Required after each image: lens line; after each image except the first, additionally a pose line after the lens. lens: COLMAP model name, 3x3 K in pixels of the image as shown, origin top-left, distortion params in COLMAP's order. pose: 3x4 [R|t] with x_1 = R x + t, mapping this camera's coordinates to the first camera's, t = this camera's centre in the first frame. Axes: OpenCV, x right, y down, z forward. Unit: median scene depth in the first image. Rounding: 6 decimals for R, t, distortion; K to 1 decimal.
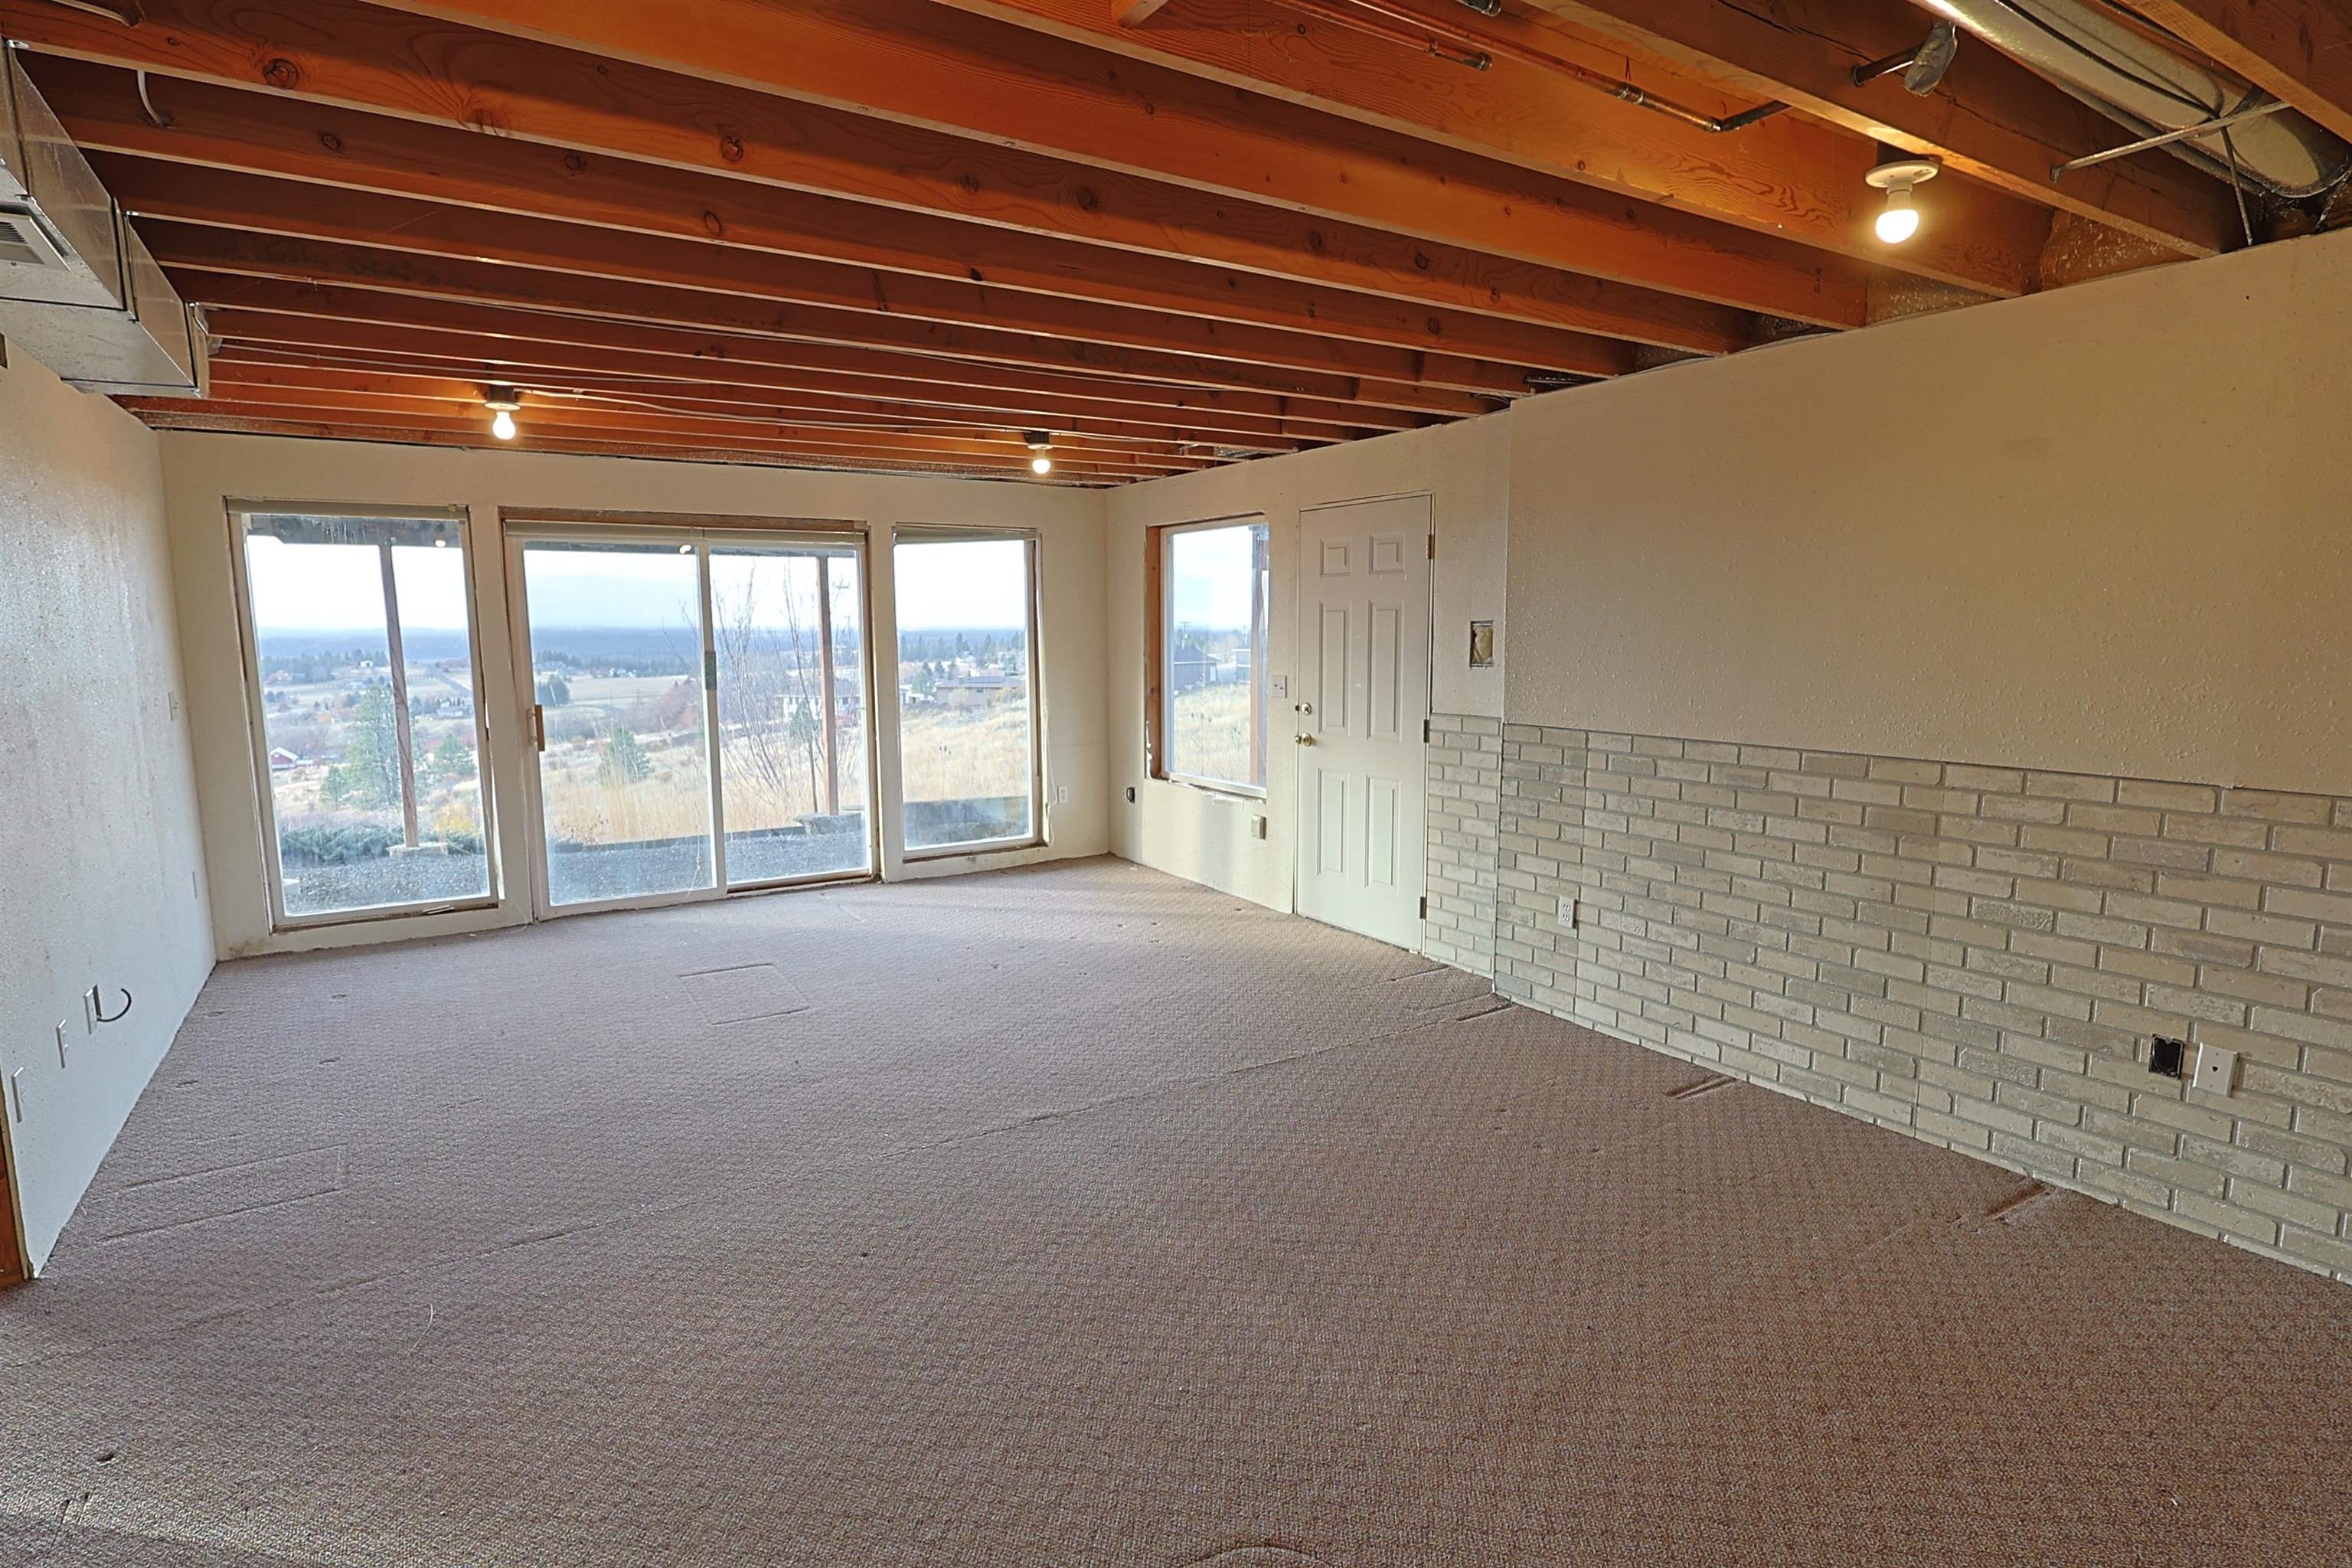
lens RADIAL K [[1194.8, 0, 1163.3], [0, 1194.8, 780.9], [0, 0, 1]] dist [-0.001791, 0.000040]
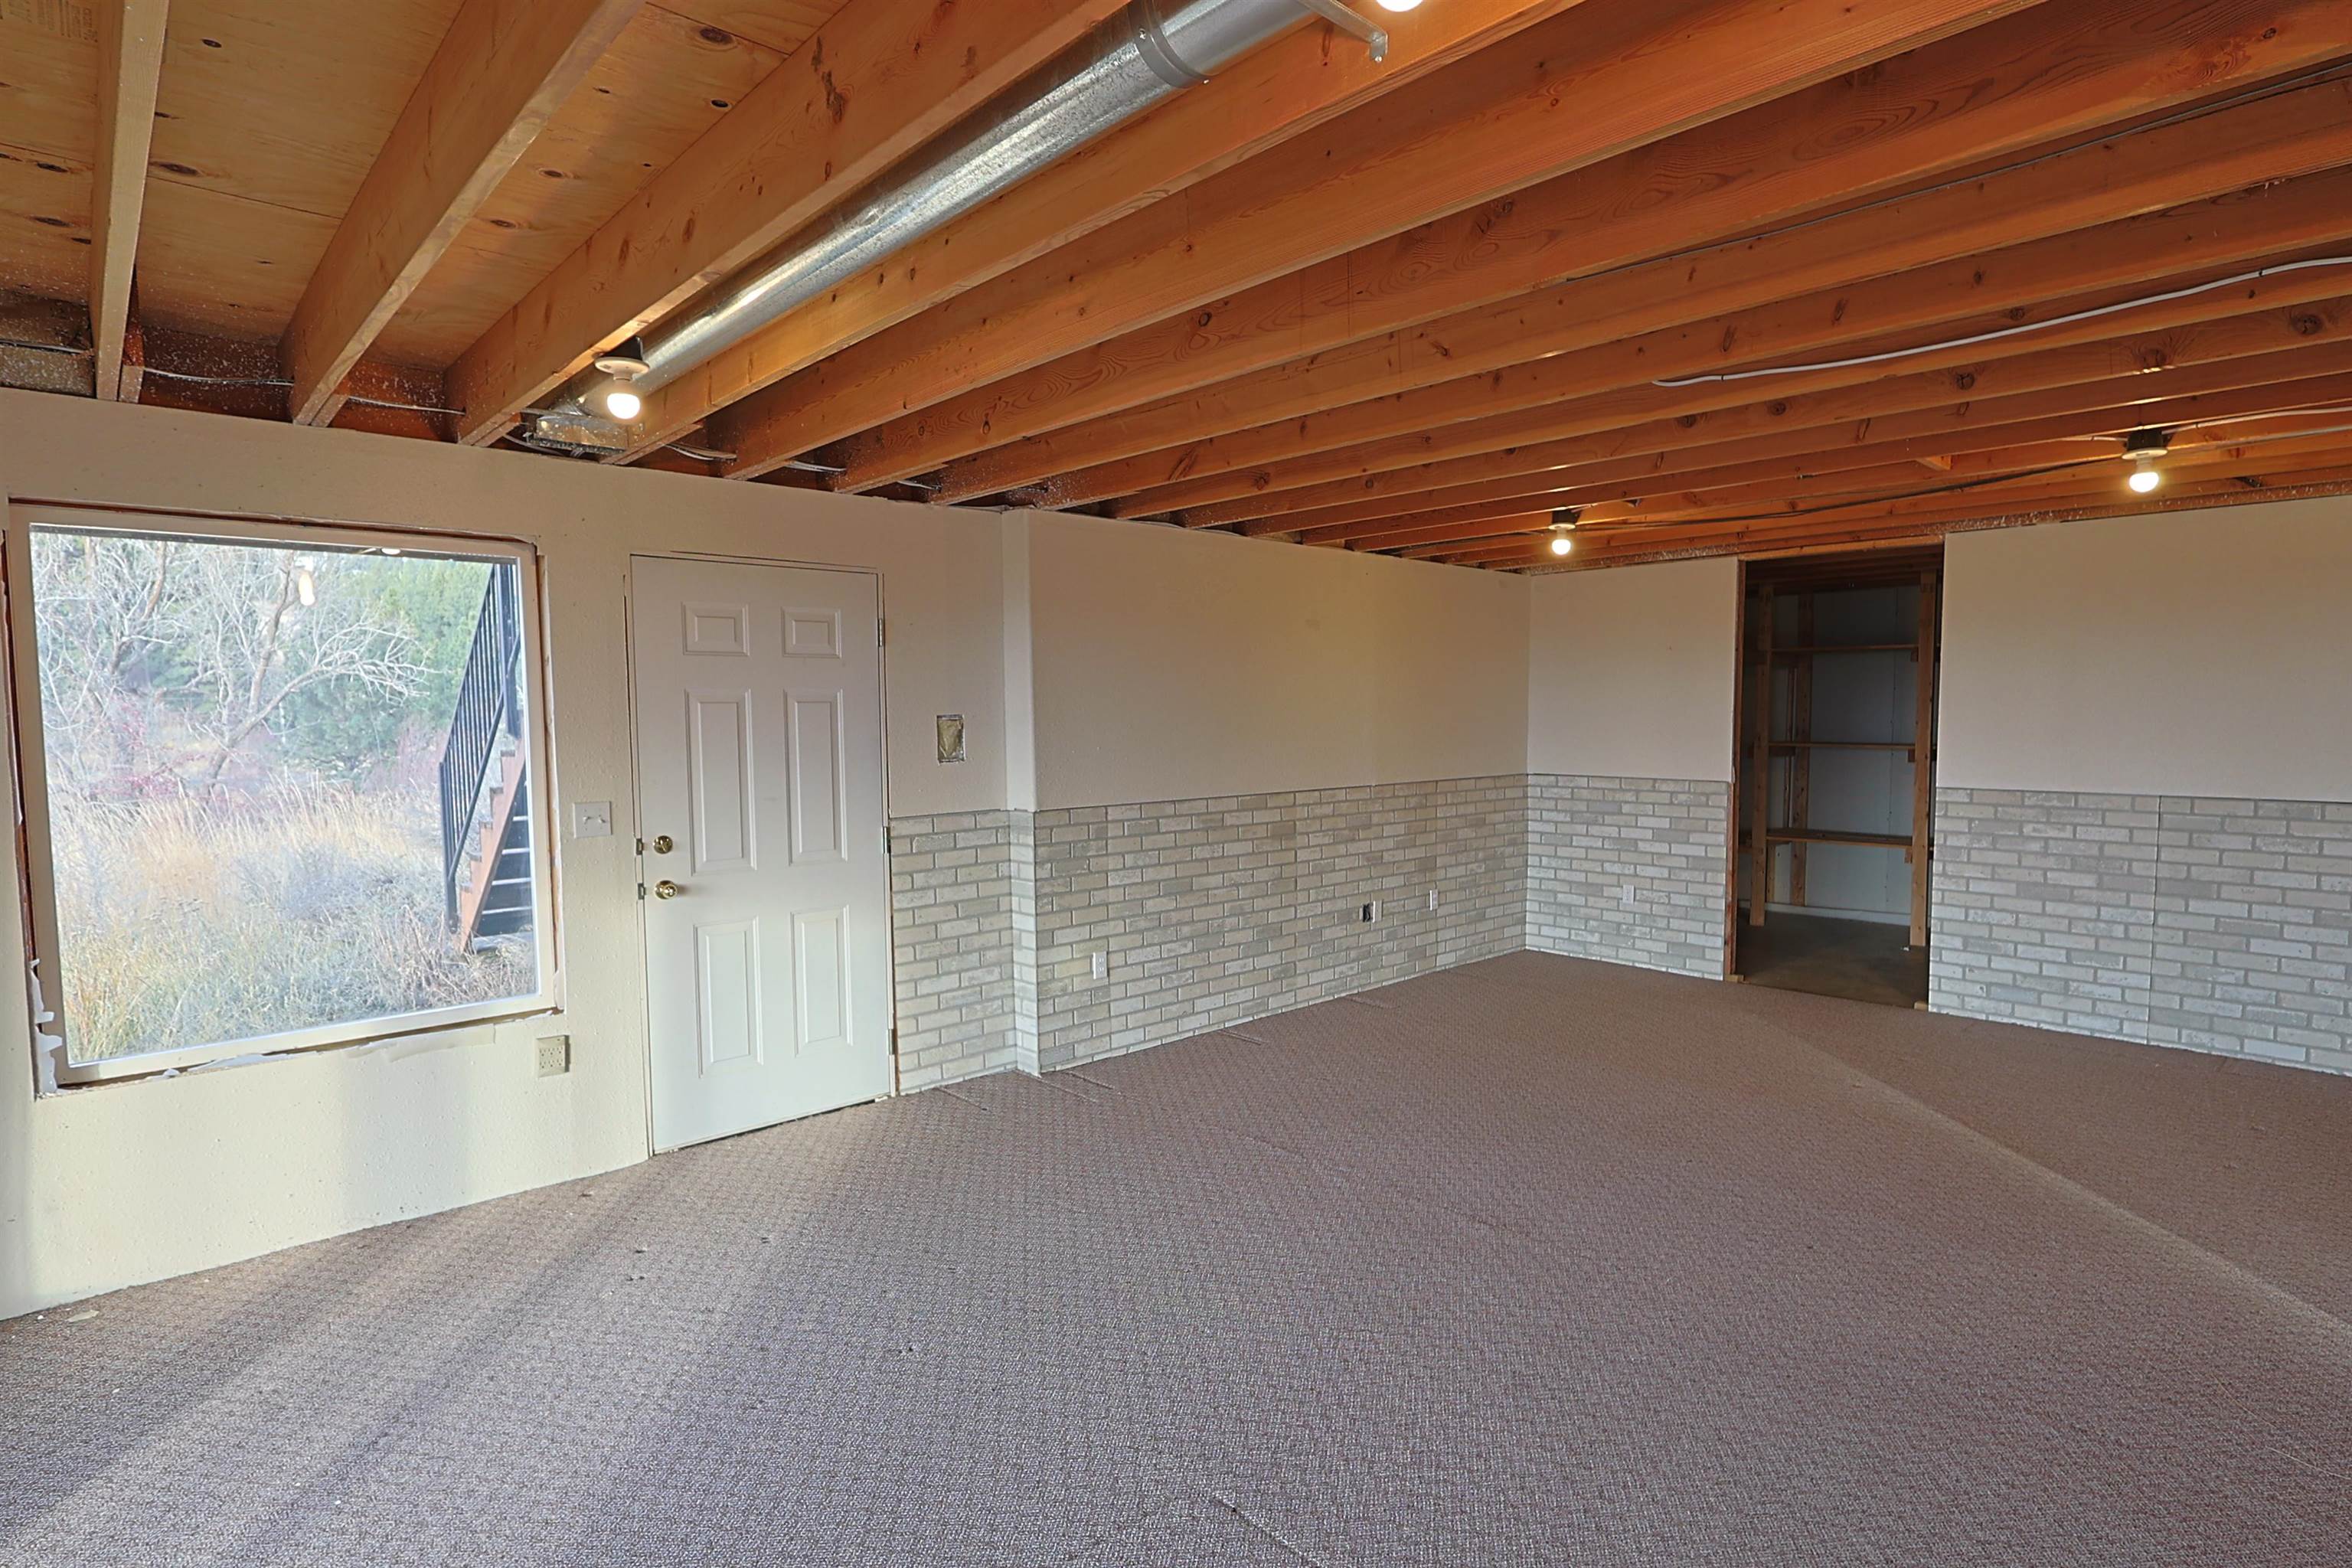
lens RADIAL K [[1194.8, 0, 1177.7], [0, 1194.8, 778.9], [0, 0, 1]] dist [-0.001791, 0.000040]
pose [[-0.178193, -0.050231, 0.982713, -0.885409], [0.138016, 0.987548, 0.075504, -0.159894], [-0.974268, 0.149084, -0.169041, 1.213928]]
